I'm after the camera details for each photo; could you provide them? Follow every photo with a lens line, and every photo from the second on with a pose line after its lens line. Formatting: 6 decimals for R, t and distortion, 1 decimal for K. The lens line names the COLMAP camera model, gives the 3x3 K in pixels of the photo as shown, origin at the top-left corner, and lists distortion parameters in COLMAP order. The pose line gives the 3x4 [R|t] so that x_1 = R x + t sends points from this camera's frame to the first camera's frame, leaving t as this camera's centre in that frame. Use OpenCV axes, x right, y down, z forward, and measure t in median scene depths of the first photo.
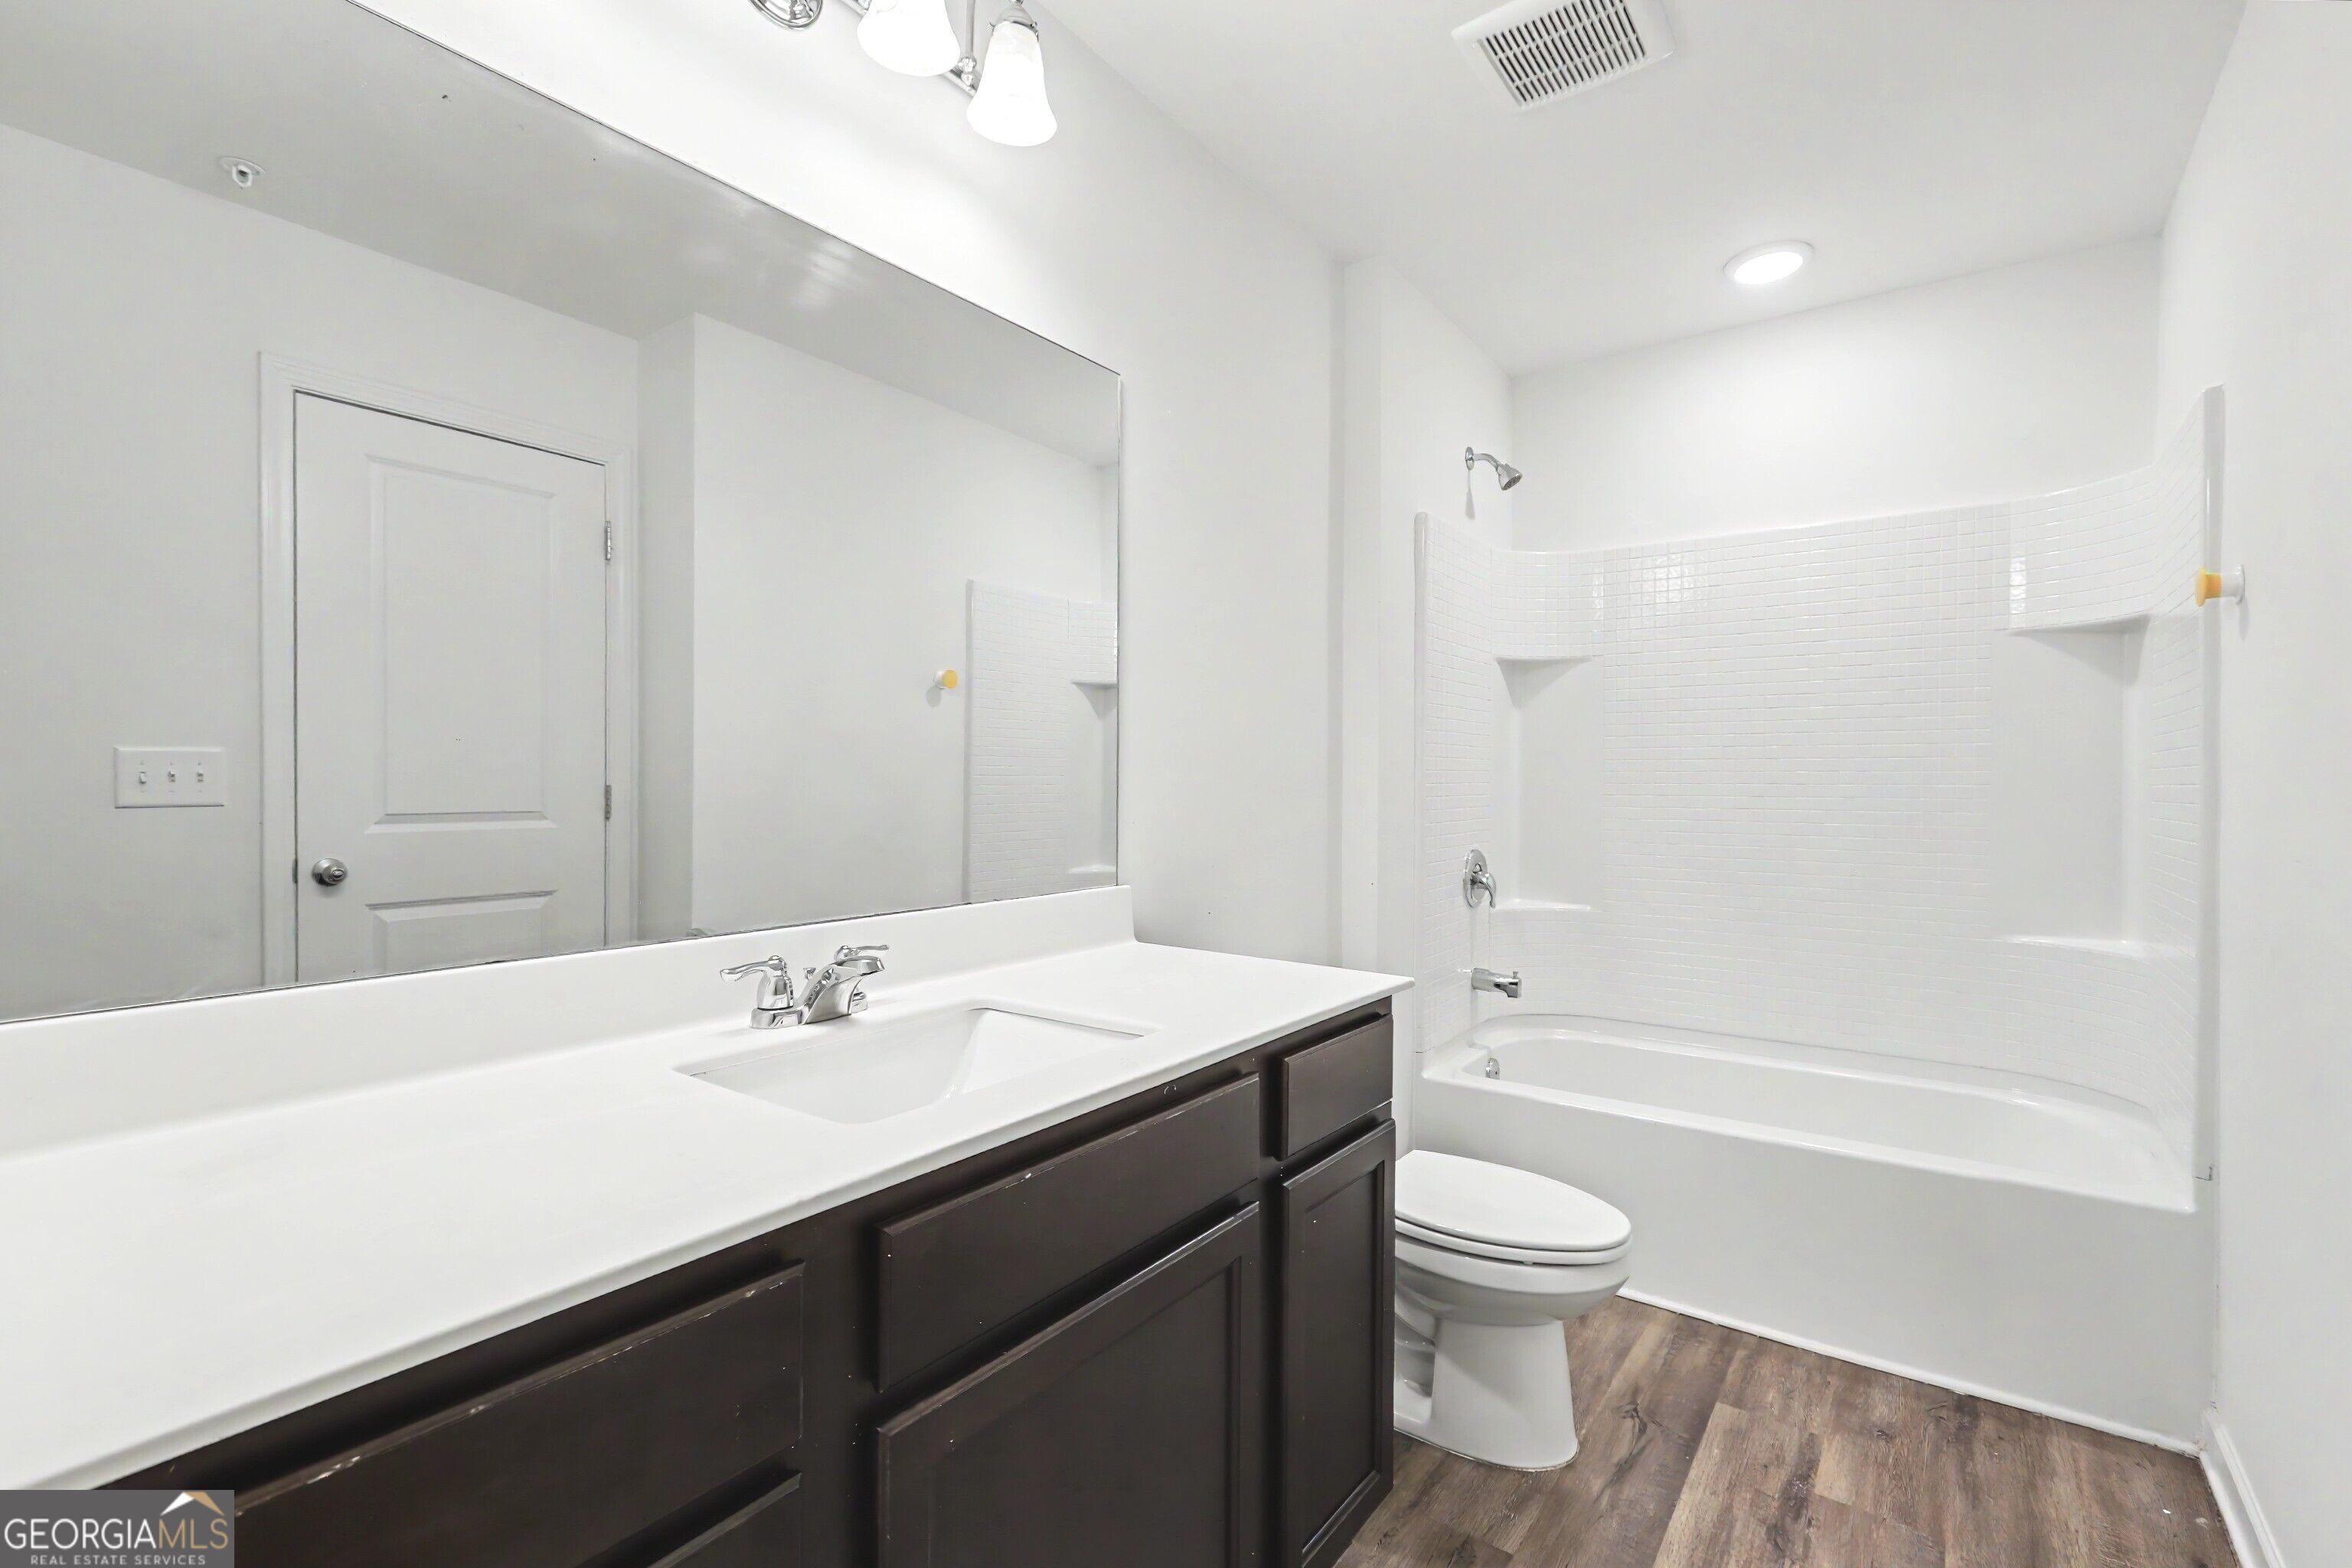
lens RADIAL K [[1075.9, 0, 1158.6], [0, 1075.9, 783.2], [0, 0, 1]] dist [0.004534, 0.000311]
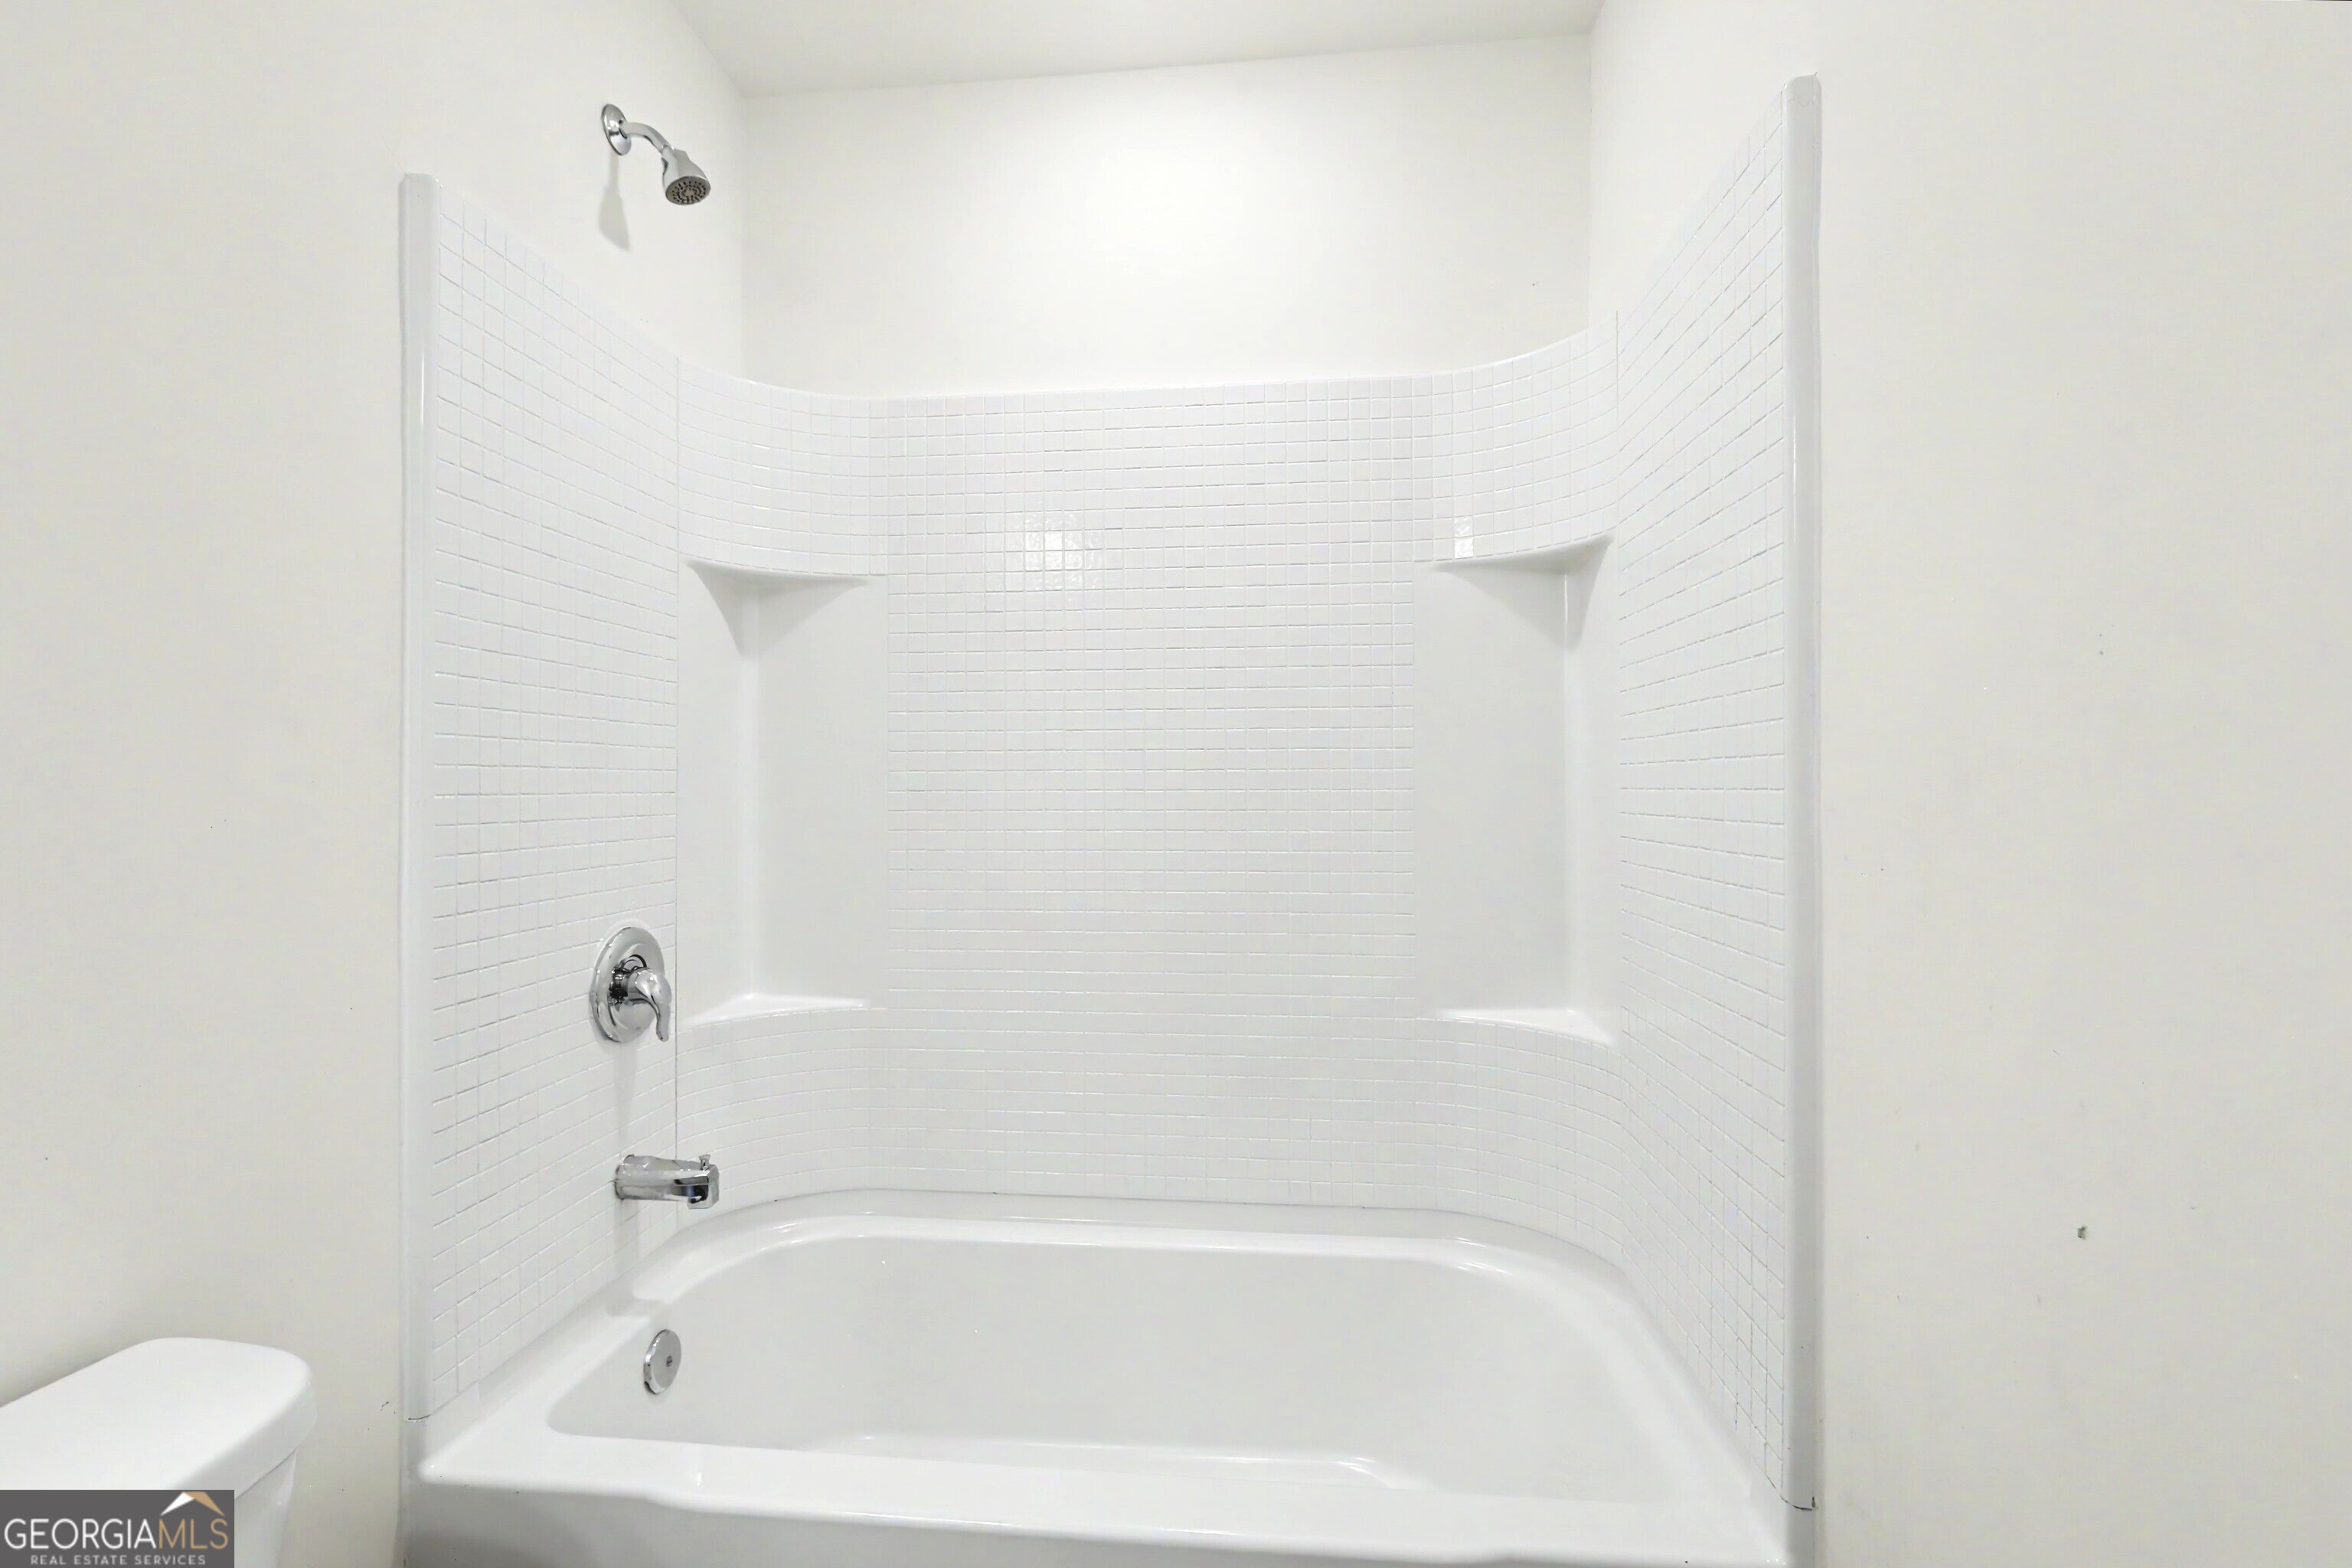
lens RADIAL K [[1075.9, 0, 1158.6], [0, 1075.9, 783.2], [0, 0, 1]] dist [0.004534, 0.000311]
pose [[0.867735, -0.010666, 0.496912, 0.265027], [0.008162, 0.999941, 0.007209, -0.006420], [-0.496959, -0.002200, 0.867771, 0.443037]]
